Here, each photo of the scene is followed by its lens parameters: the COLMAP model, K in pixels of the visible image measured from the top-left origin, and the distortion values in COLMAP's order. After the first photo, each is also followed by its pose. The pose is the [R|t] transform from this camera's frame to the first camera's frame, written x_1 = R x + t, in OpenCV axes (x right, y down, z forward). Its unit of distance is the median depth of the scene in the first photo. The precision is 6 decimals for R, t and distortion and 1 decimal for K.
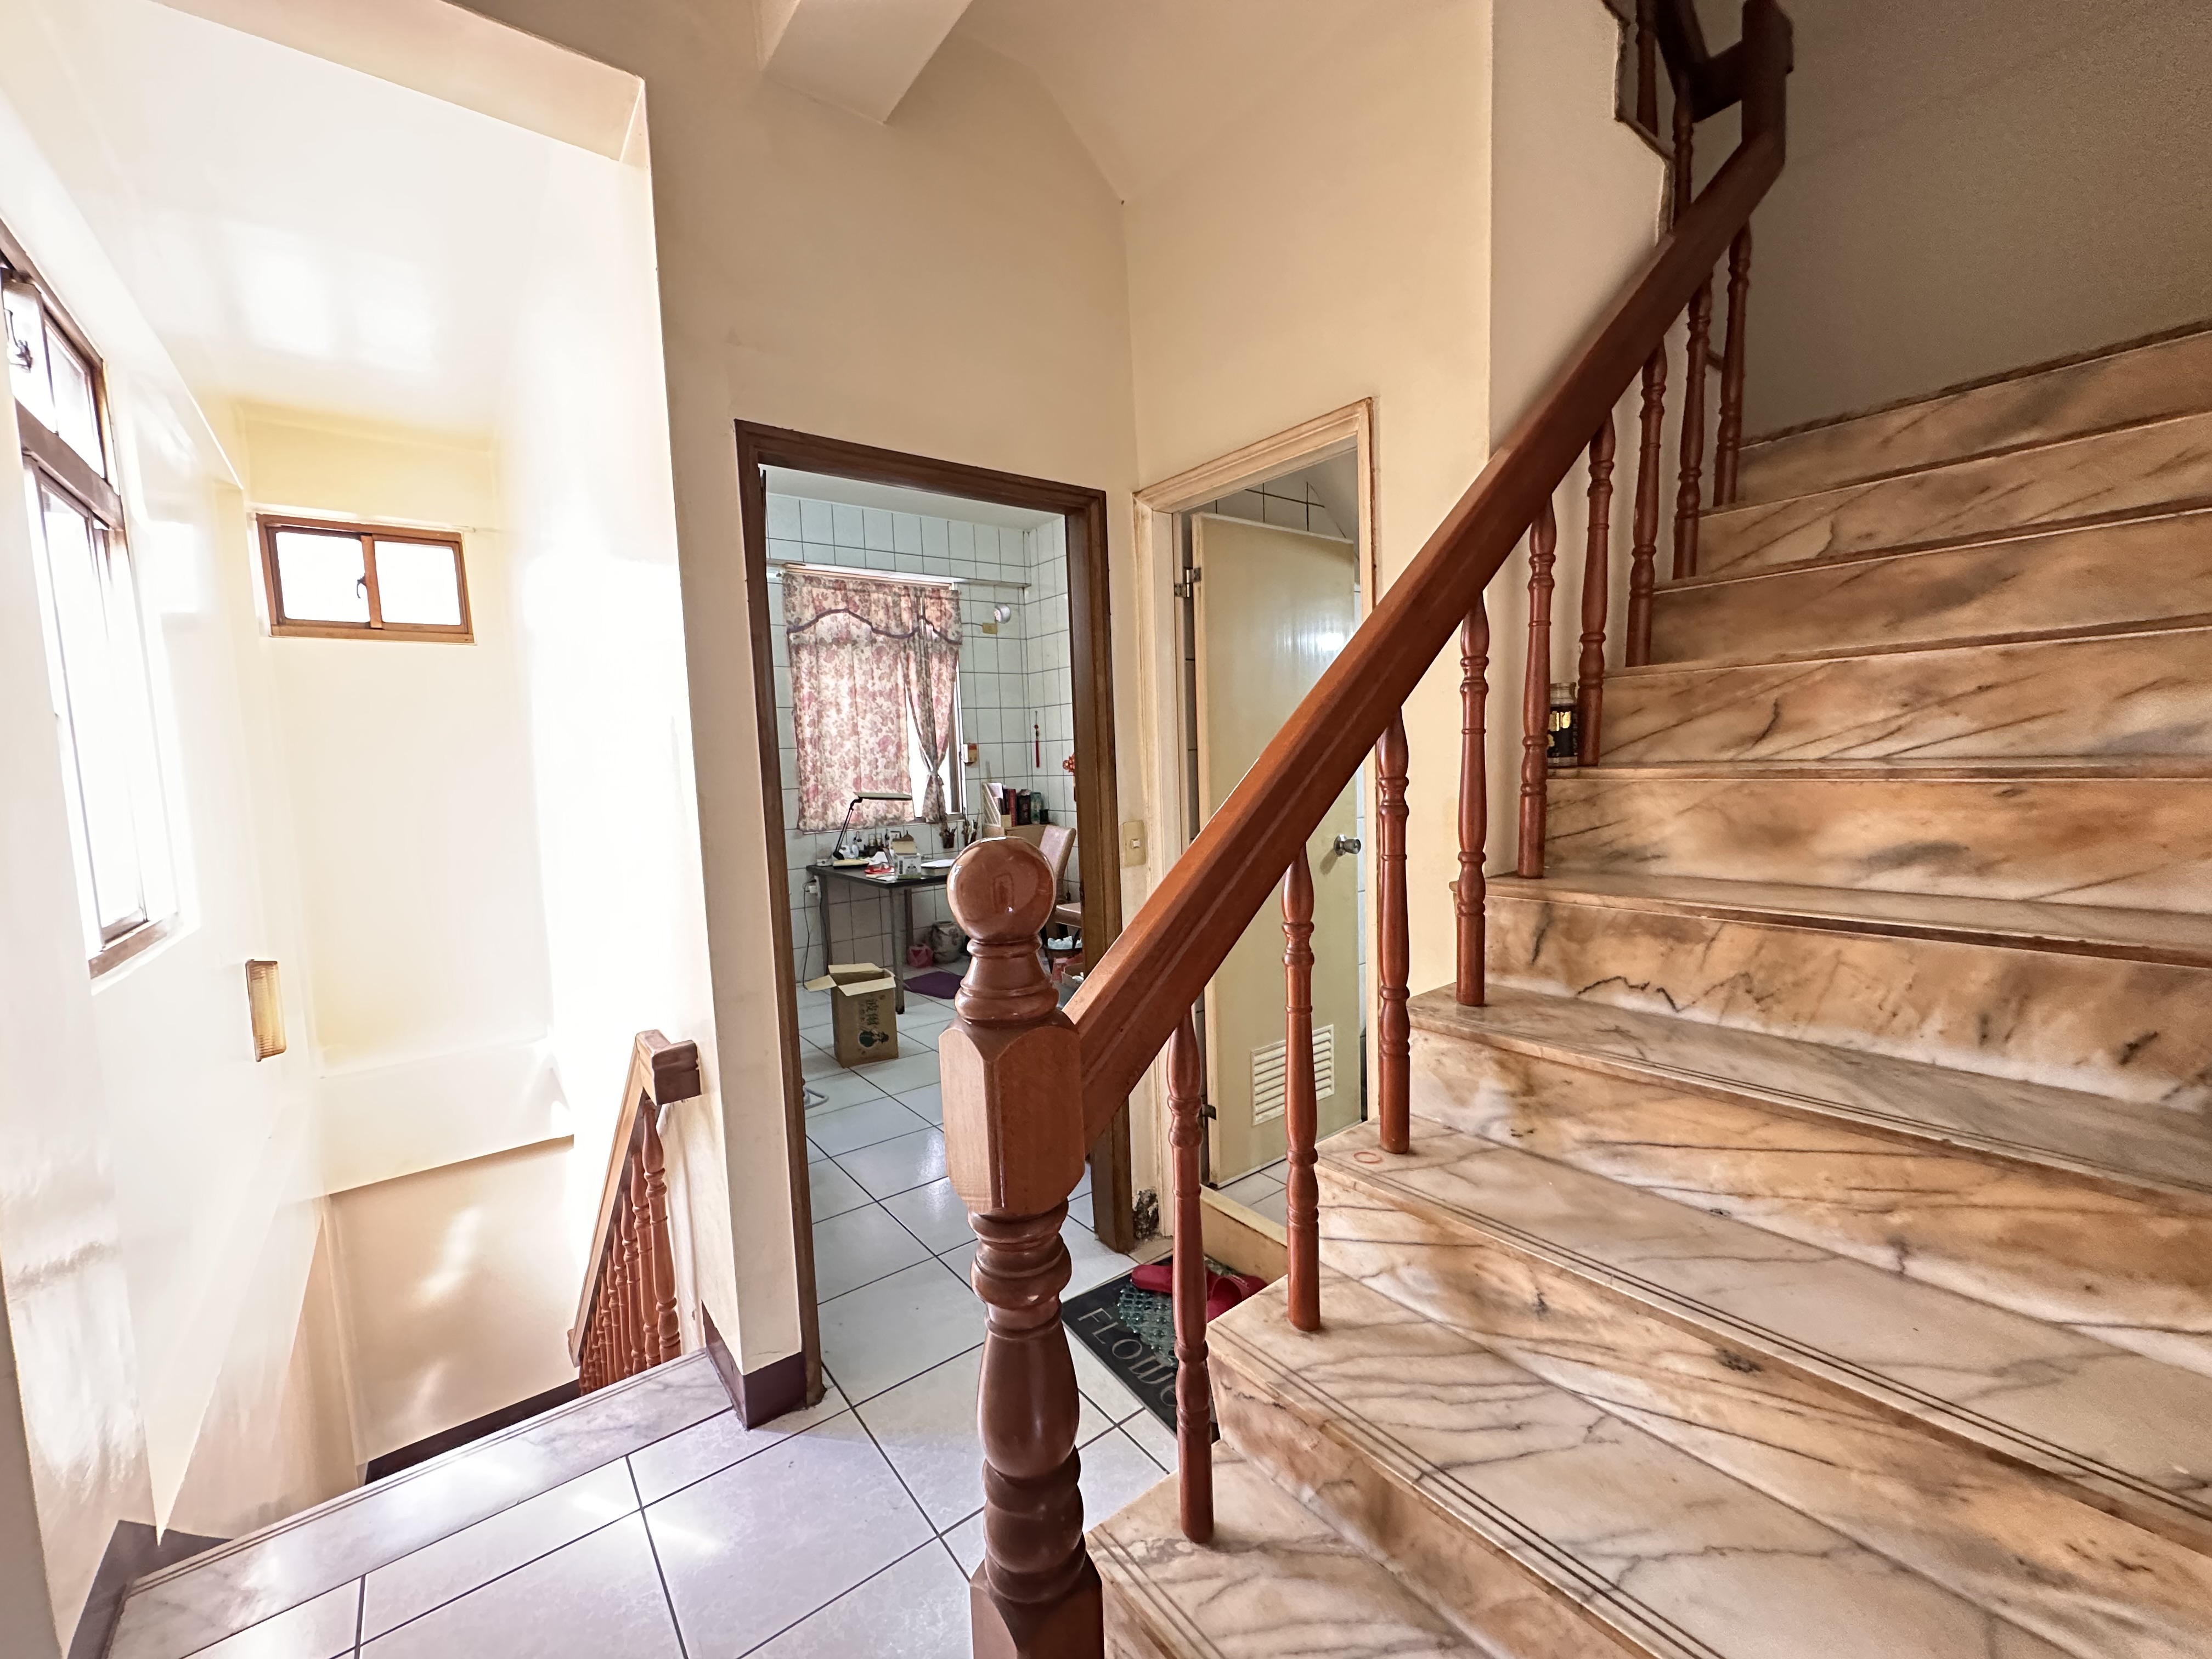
lens RADIAL K [[871.7, 0, 1106.3], [0, 871.7, 834.6], [0, 0, 1]] dist [0.001504, 0.000029]
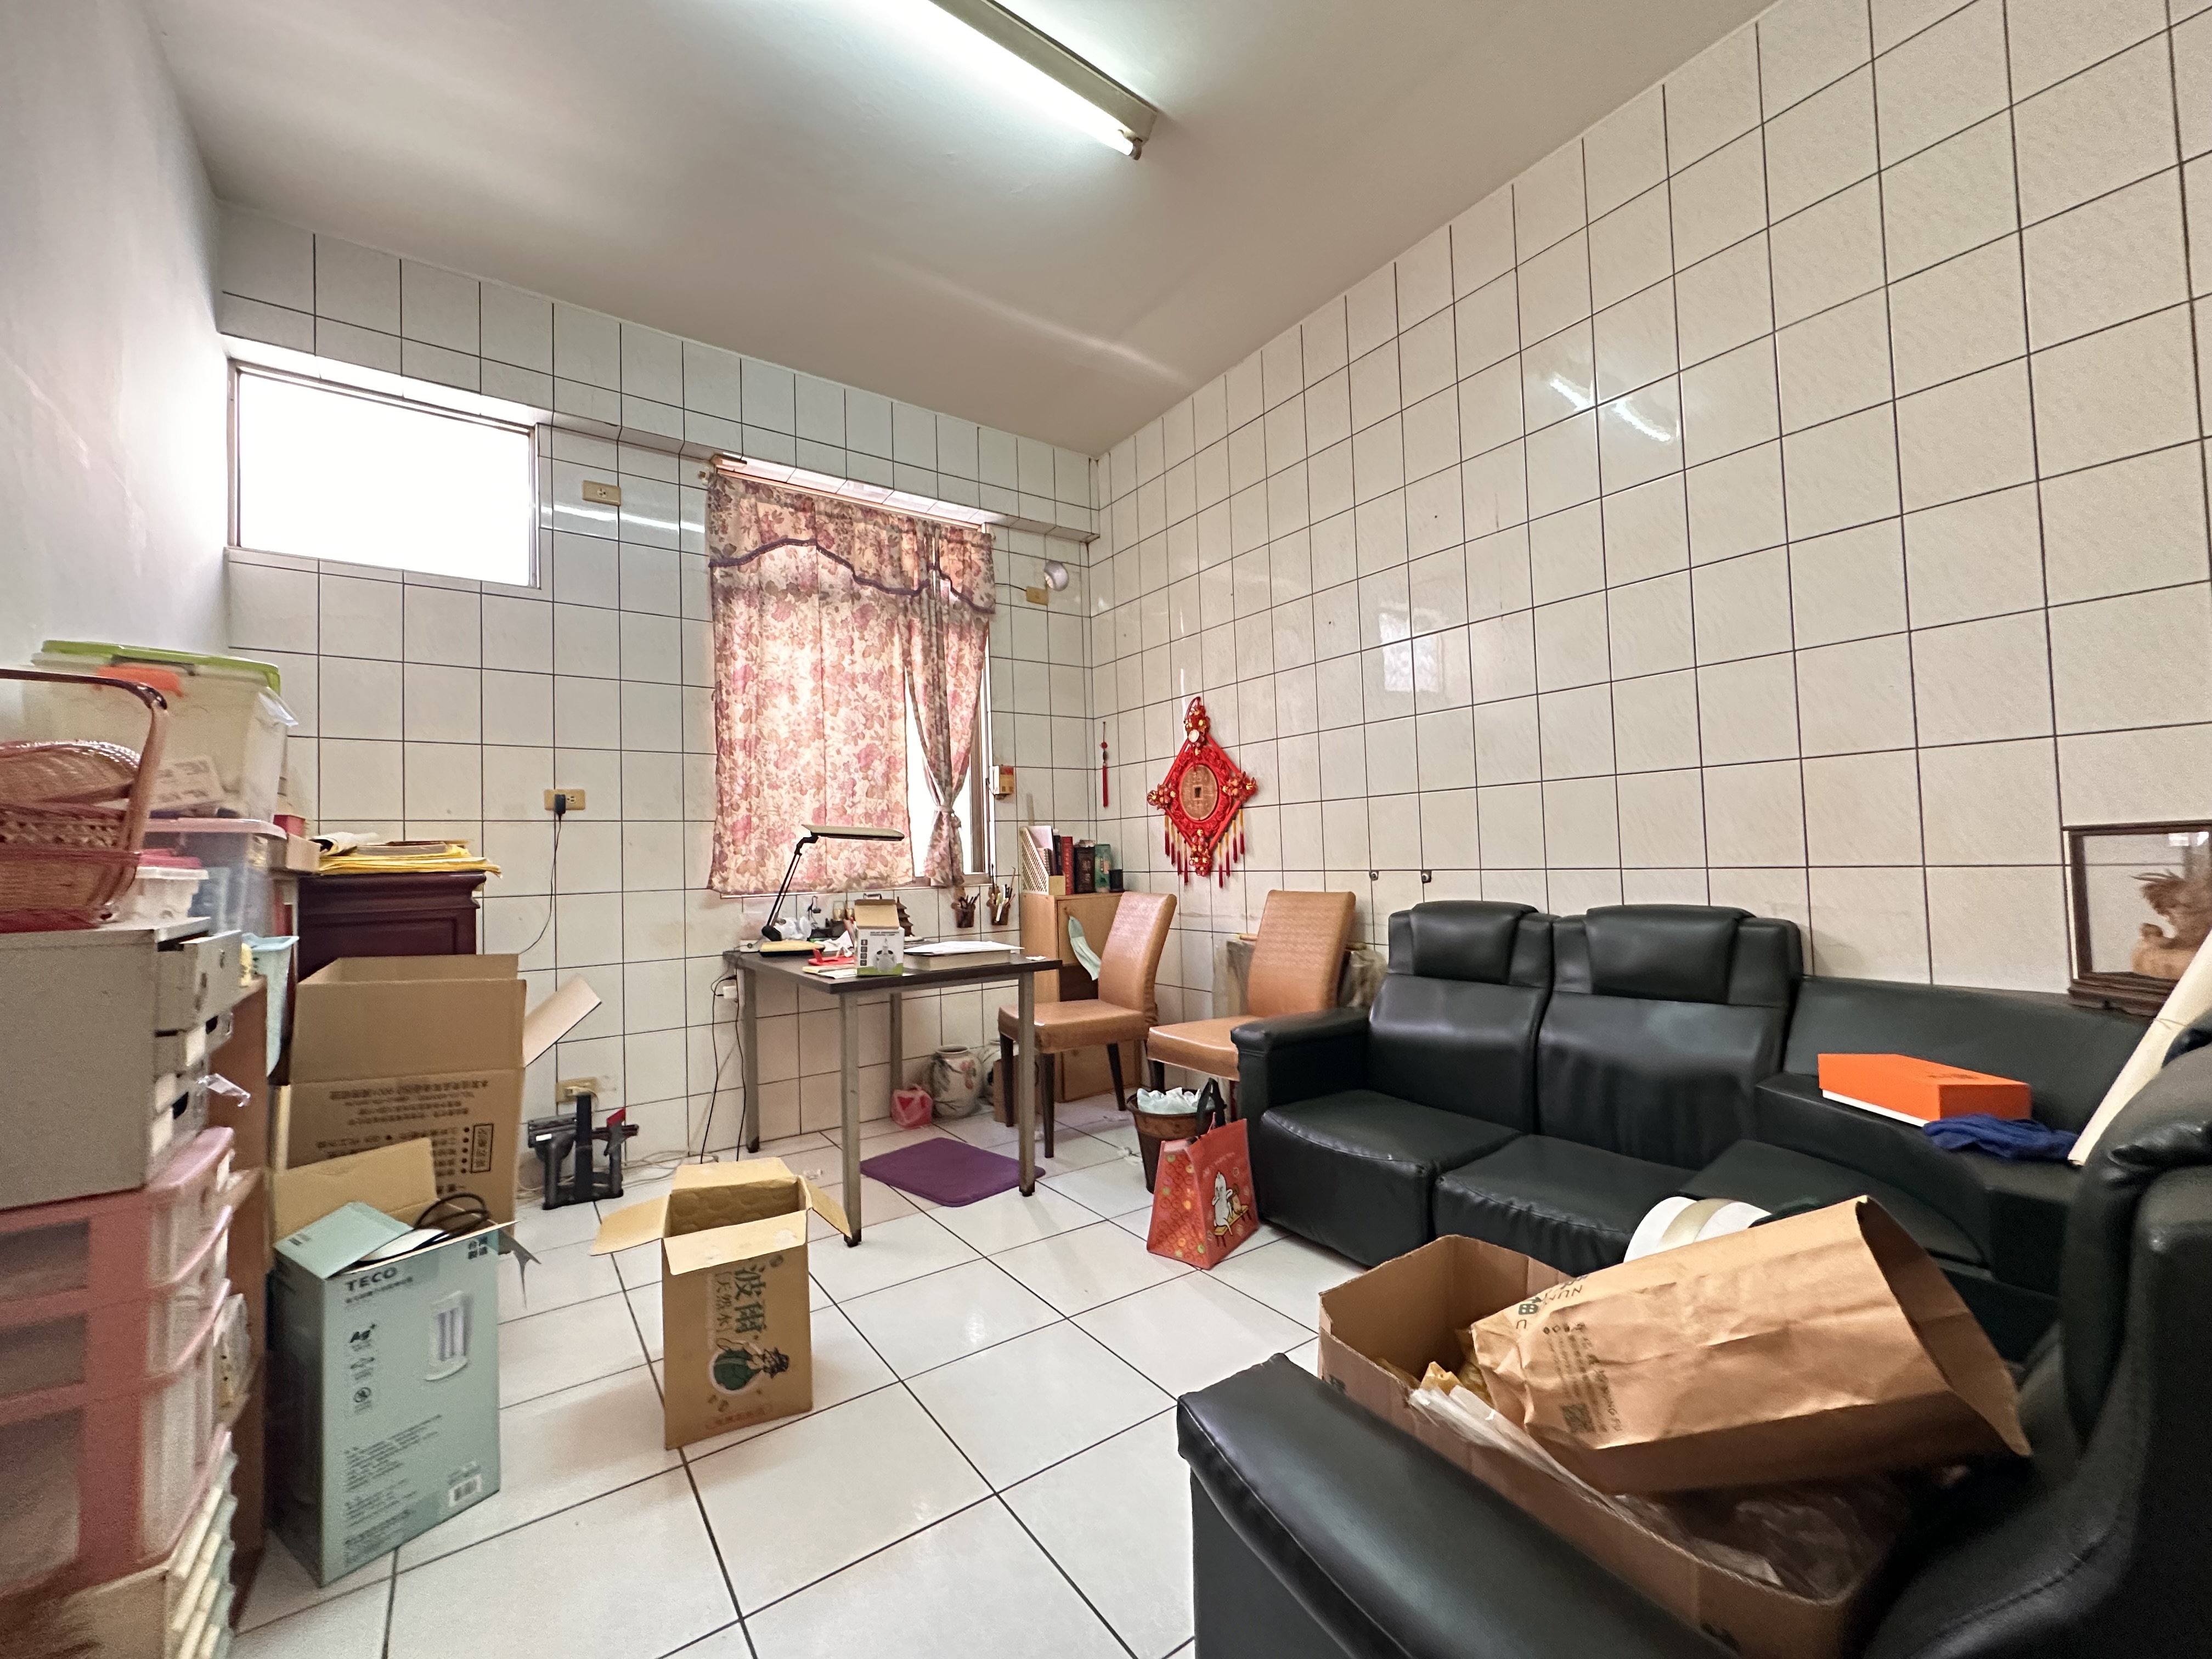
lens RADIAL K [[871.7, 0, 1097.2], [0, 871.7, 831.8], [0, 0, 1]] dist [0.001504, 0.000029]
pose [[0.998804, 0.005642, -0.048571, -0.058501], [-0.011332, 0.992987, -0.117677, 0.020564], [0.047566, 0.118087, 0.991863, 0.389766]]
